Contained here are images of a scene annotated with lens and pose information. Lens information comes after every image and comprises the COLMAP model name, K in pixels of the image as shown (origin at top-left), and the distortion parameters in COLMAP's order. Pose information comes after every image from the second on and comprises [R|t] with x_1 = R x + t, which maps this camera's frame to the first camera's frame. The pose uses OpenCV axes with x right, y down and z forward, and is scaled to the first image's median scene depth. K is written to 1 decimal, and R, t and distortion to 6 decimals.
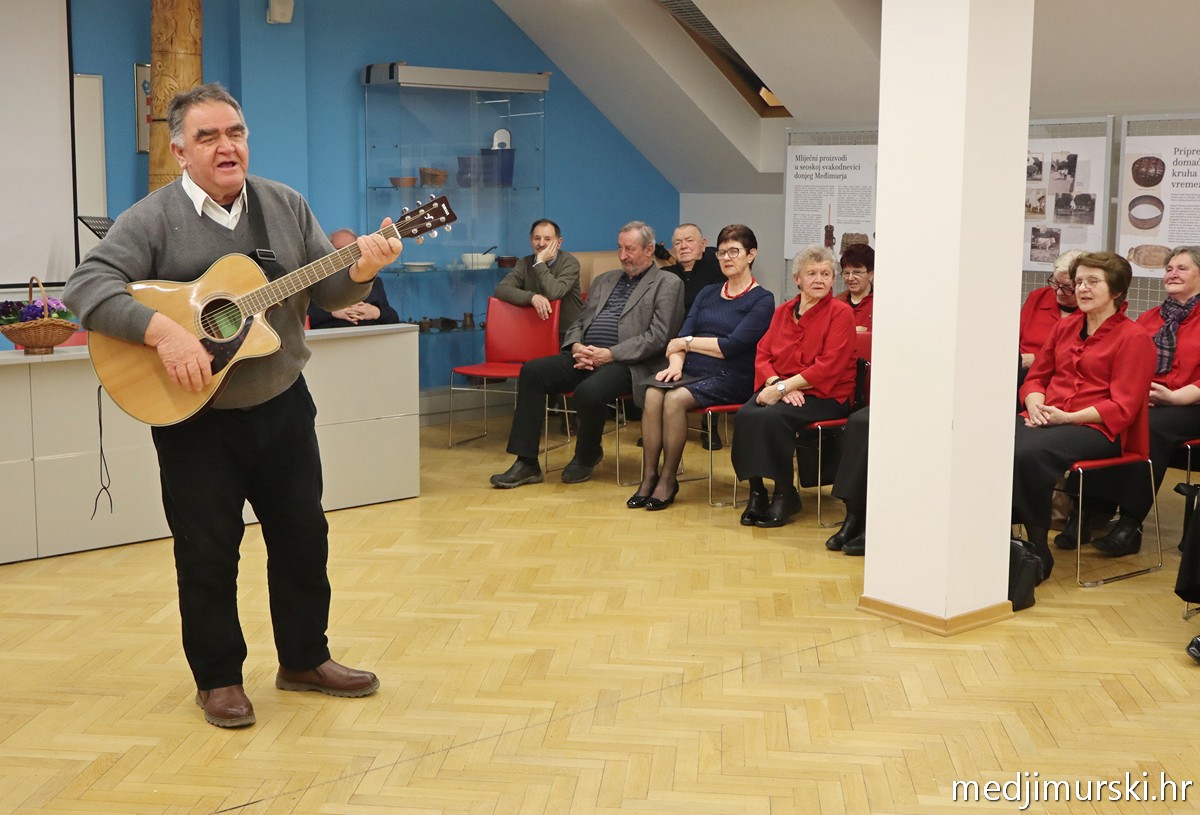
lens RADIAL K [[1475.2, 0, 600.0], [0, 1475.2, 407.5], [0, 0, 1]] dist [-0.013435, -0.039512]
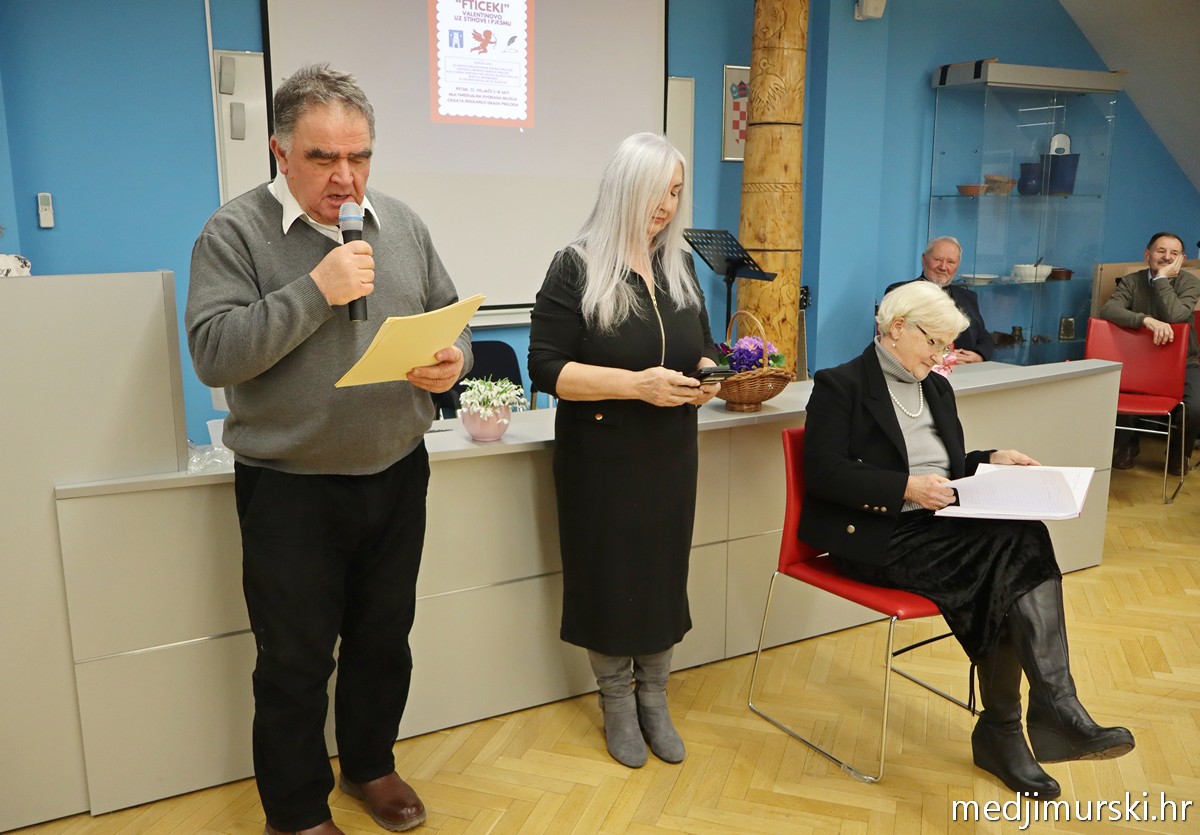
lens RADIAL K [[1020.6, 0, 574.9], [0, 1020.6, 417.7], [0, 0, 1]] dist [-0.016814, -0.001163]
pose [[0.968609, 0.040353, -0.245293, -0.238963], [-0.025705, 0.997706, 0.062628, -0.045710], [0.247258, -0.054357, 0.967424, 0.327415]]
